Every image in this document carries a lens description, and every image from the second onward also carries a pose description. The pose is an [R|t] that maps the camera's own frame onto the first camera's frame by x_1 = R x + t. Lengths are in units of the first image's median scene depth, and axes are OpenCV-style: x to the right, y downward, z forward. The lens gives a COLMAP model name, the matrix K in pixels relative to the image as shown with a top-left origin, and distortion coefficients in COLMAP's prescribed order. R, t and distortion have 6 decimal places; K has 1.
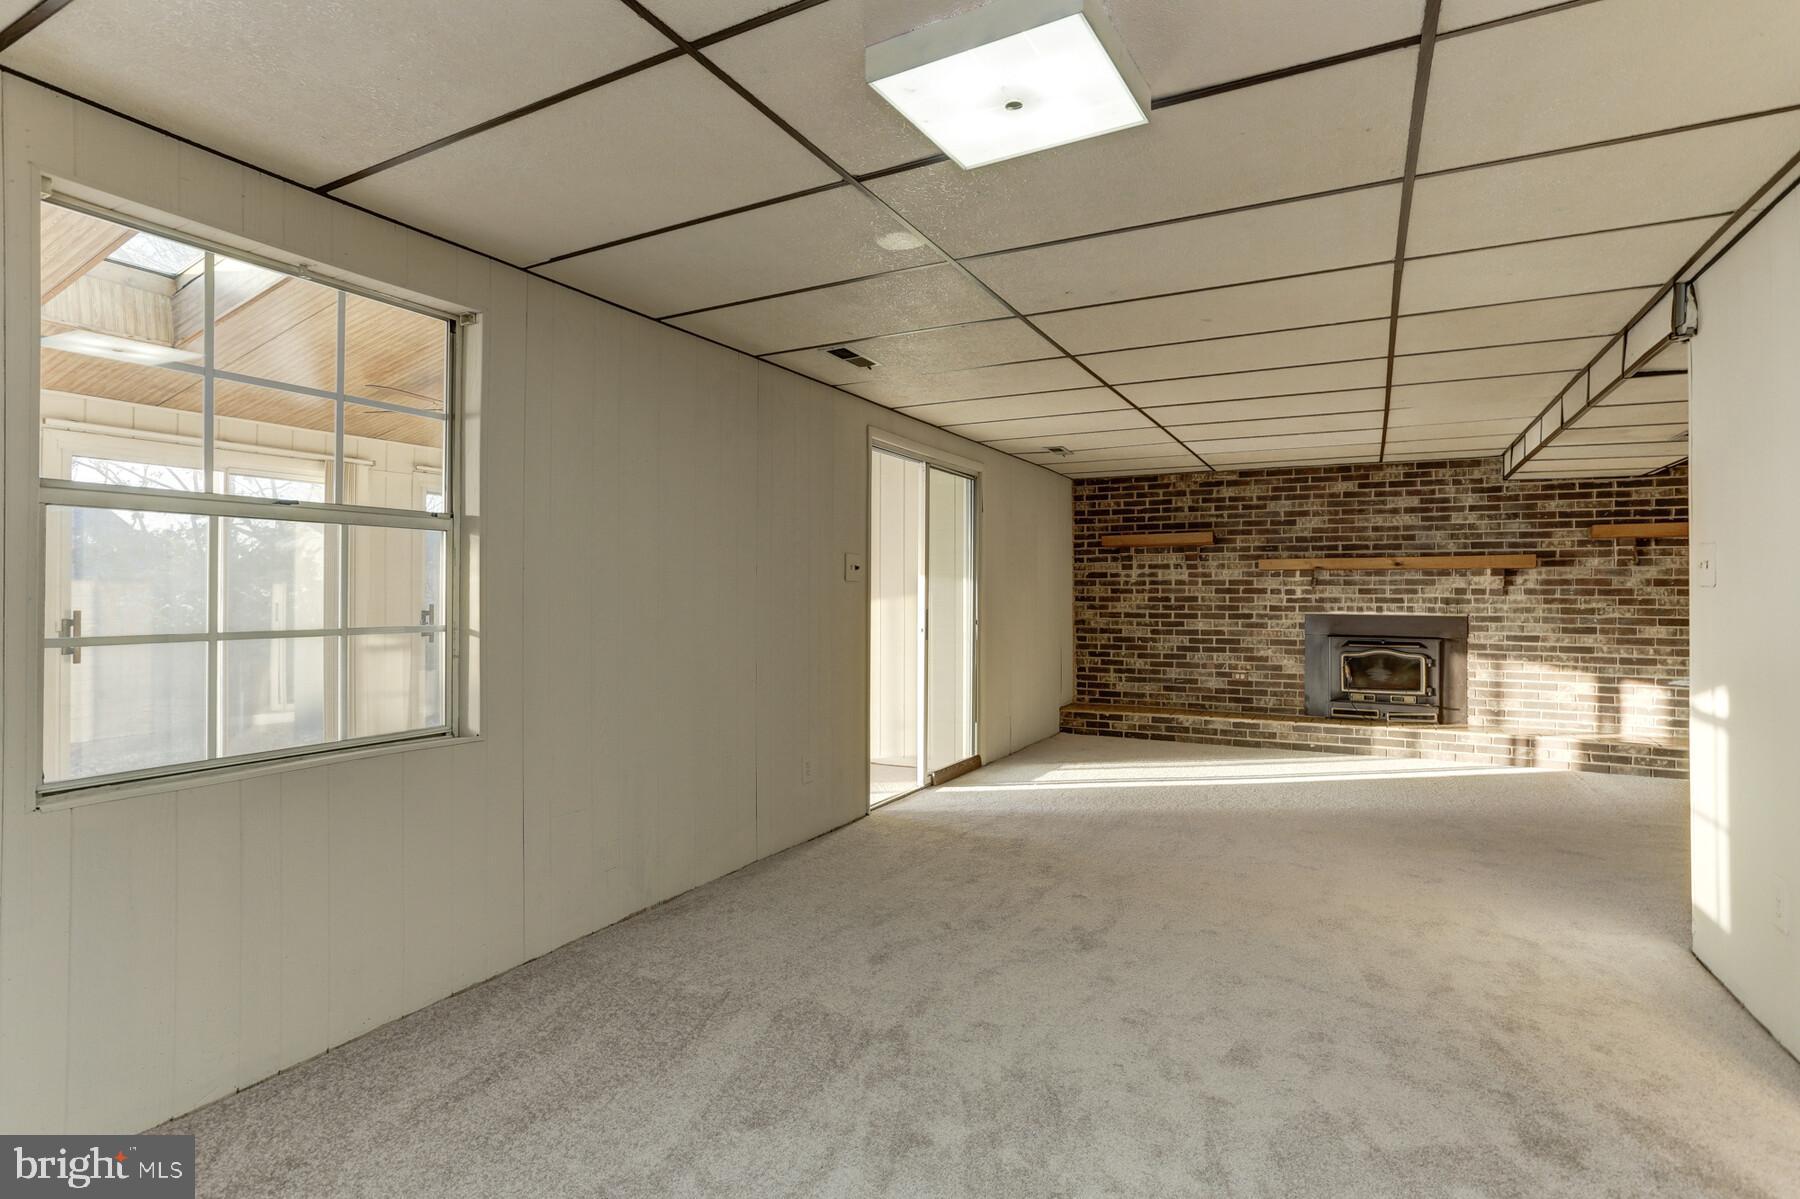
lens RADIAL K [[914.4, 0, 907.9], [0, 914.4, 589.2], [0, 0, 1]] dist [0.001633, 0.007531]
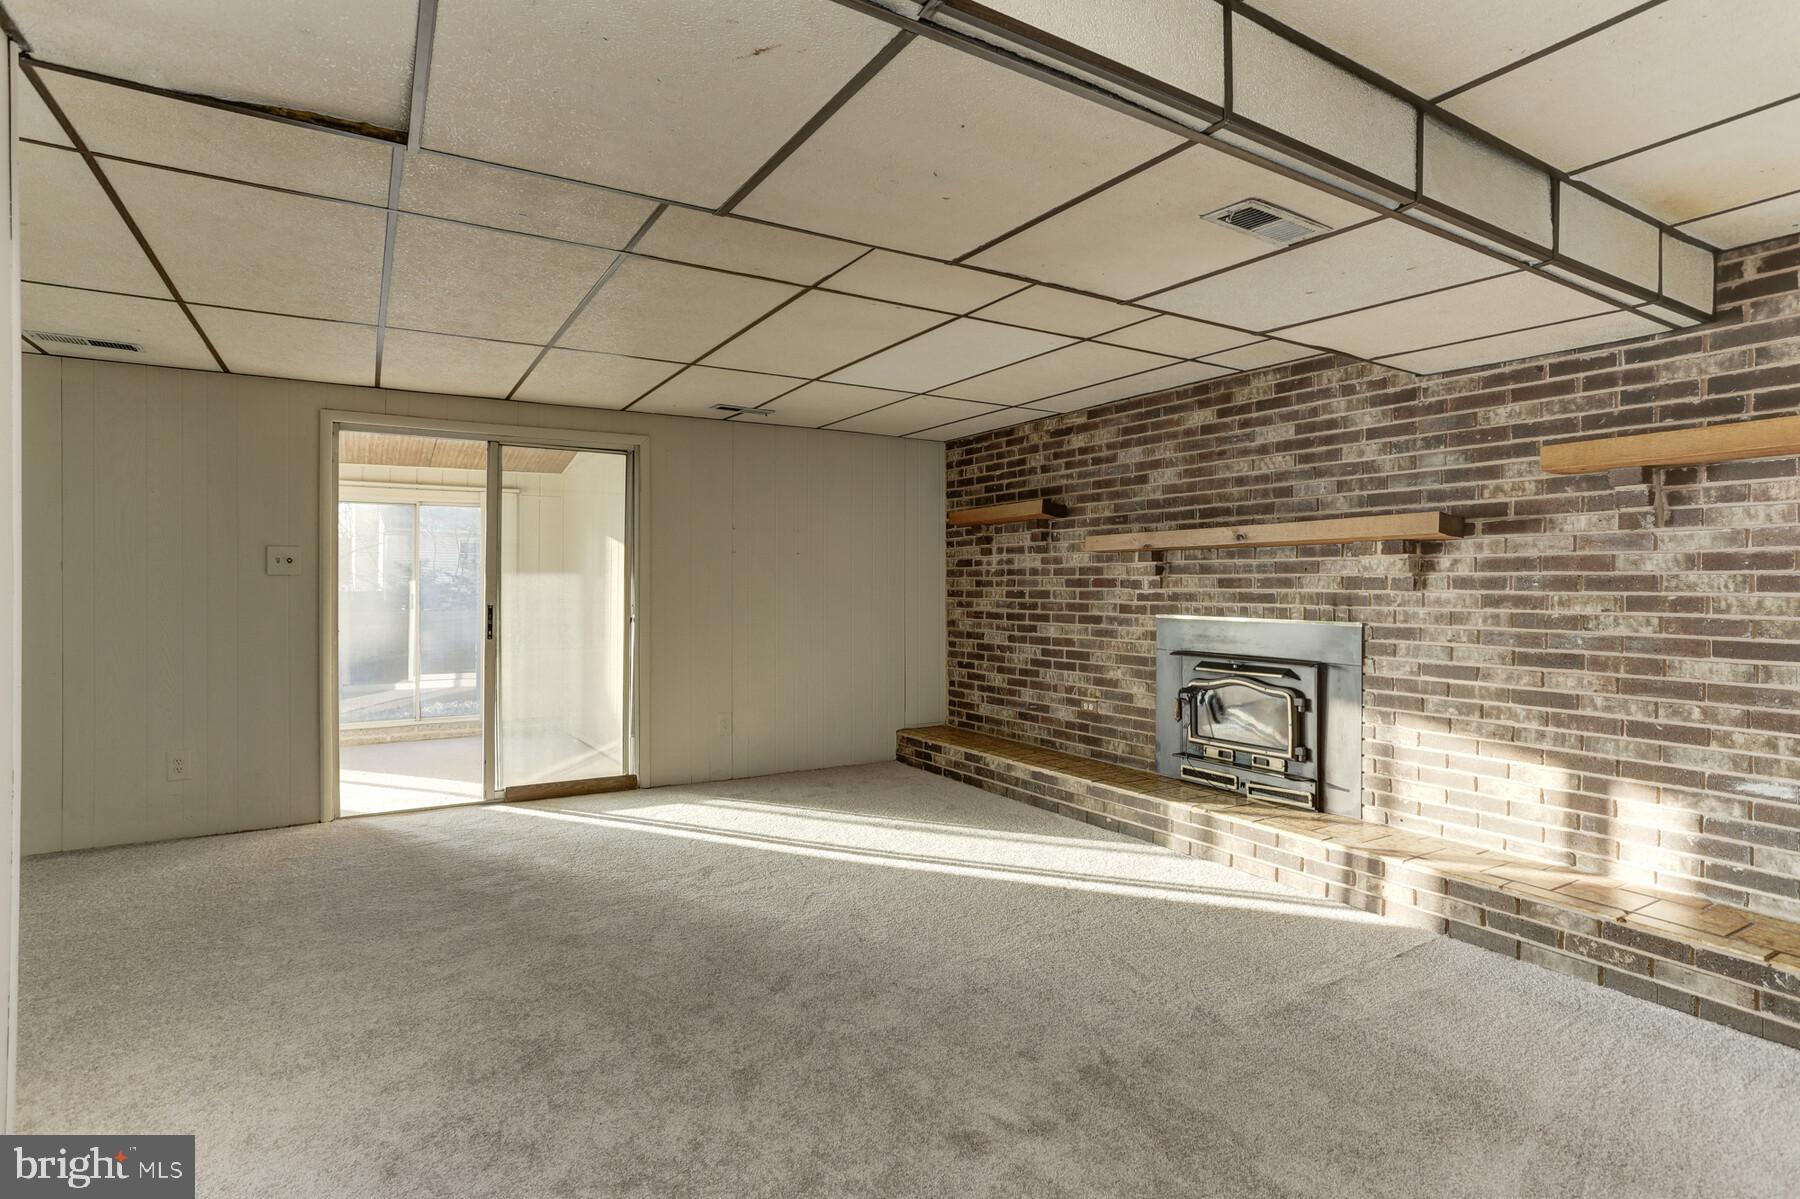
lens RADIAL K [[914.4, 0, 886.9], [0, 914.4, 586.2], [0, 0, 1]] dist [0.001633, 0.007531]
pose [[0.837958, -0.001439, -0.545732, 0.665895], [0.004190, 0.999984, 0.003796, 0.001278], [0.545718, -0.005468, 0.837951, 0.365740]]
